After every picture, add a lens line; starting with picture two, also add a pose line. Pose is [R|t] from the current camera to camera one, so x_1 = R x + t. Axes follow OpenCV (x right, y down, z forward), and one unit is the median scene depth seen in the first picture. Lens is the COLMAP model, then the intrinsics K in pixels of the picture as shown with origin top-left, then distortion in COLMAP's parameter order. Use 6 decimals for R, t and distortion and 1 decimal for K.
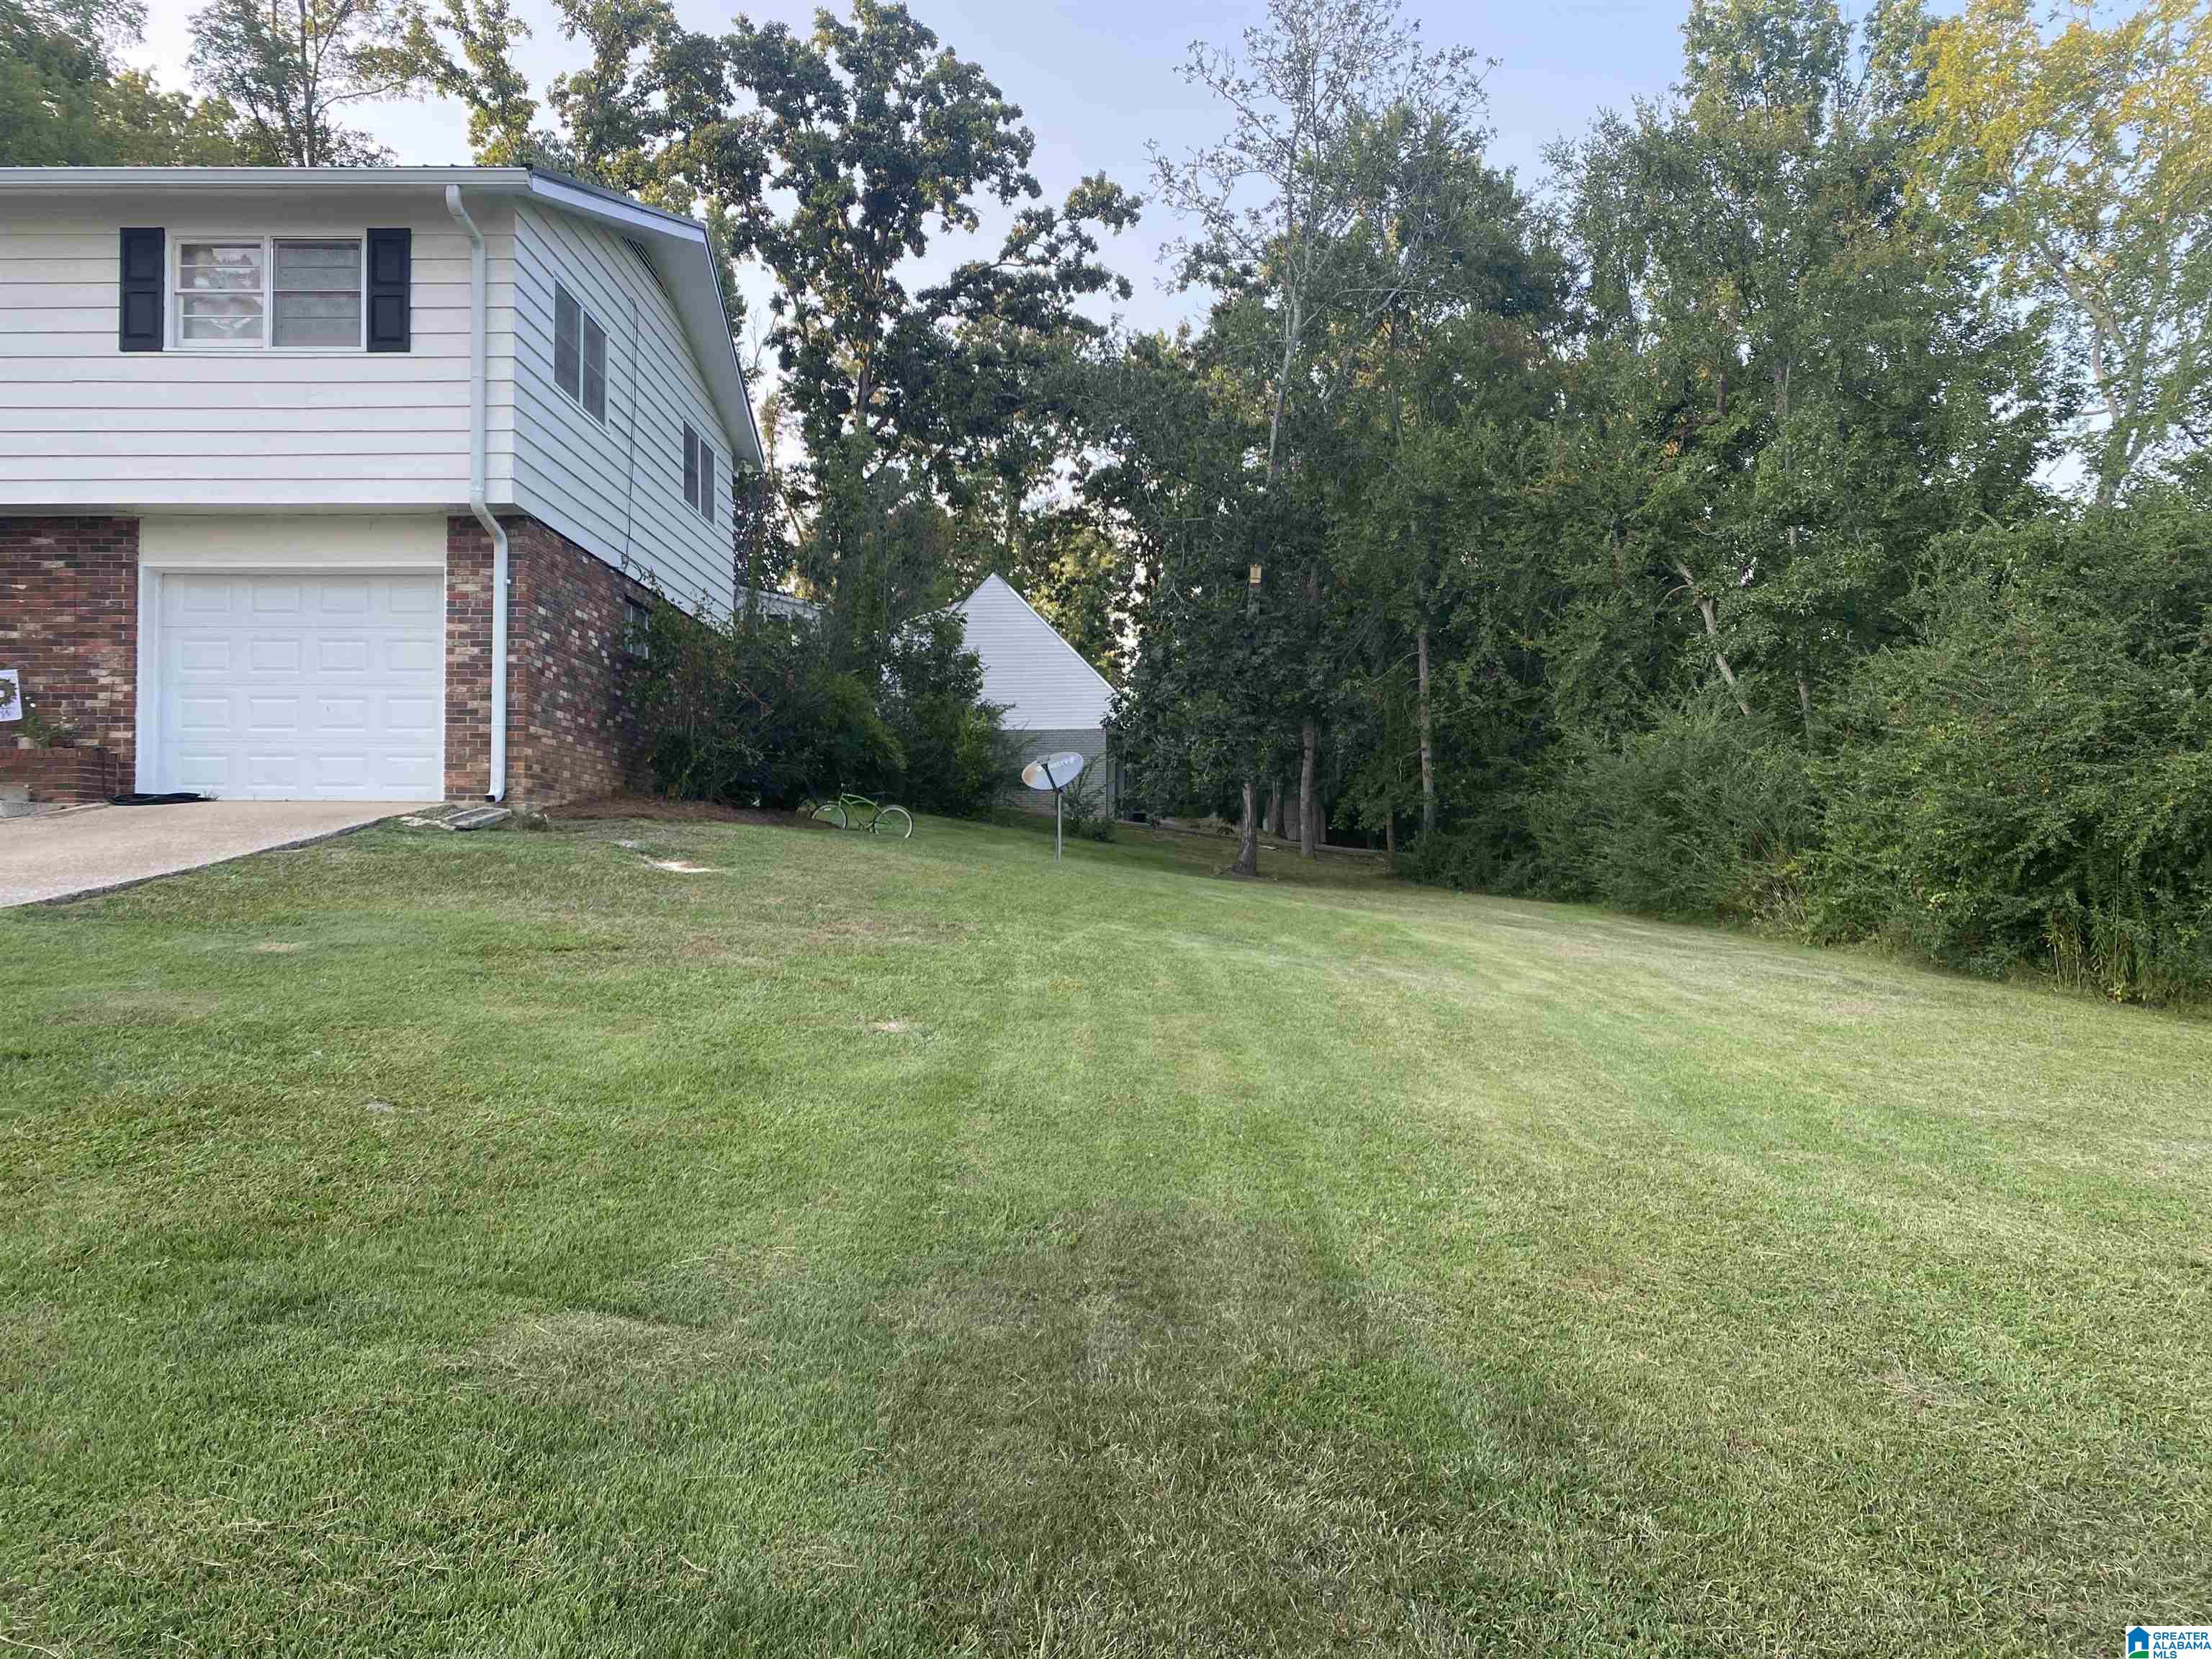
lens RADIAL K [[1689.5, 0, 1106.0], [0, 1689.5, 817.1], [0, 0, 1]] dist [0.033370, -0.045201]
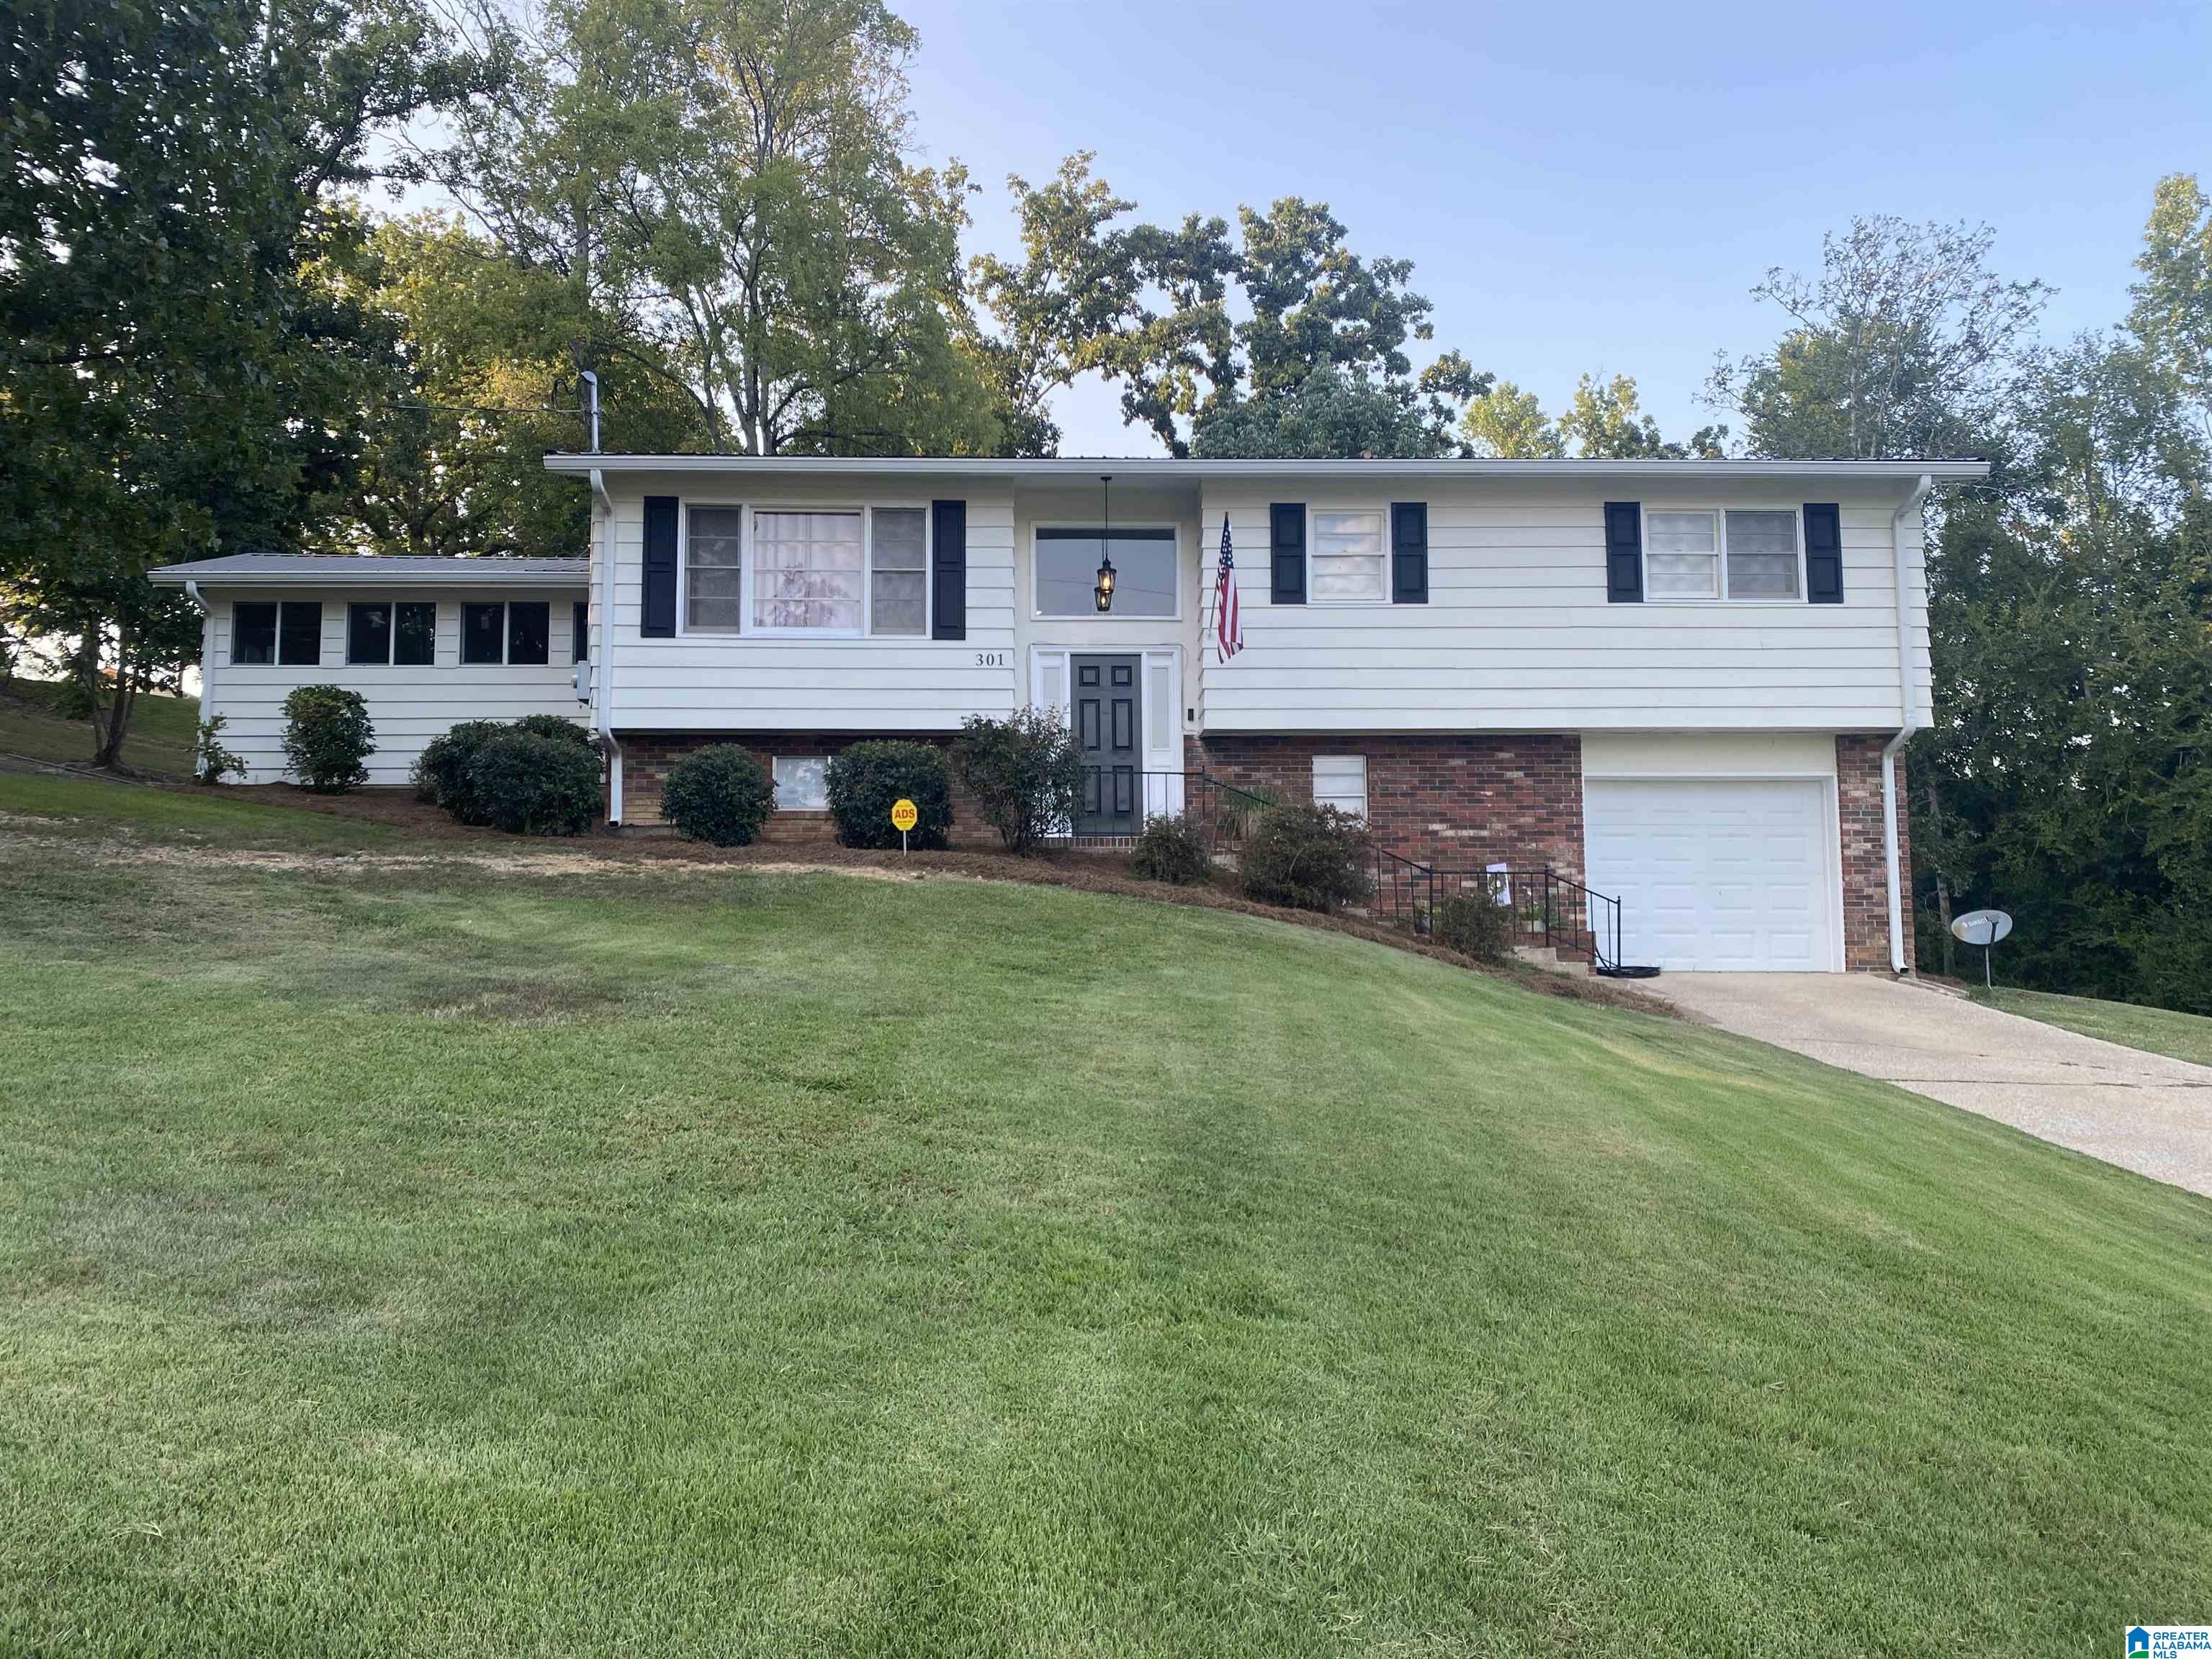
lens RADIAL K [[1689.5, 0, 1106.0], [0, 1689.5, 817.1], [0, 0, 1]] dist [0.033370, -0.045201]
pose [[0.999128, -0.000763, 0.041753, -0.751909], [0.003544, 0.997774, -0.066584, -0.031628], [-0.041609, 0.066674, 0.996907, -0.138183]]
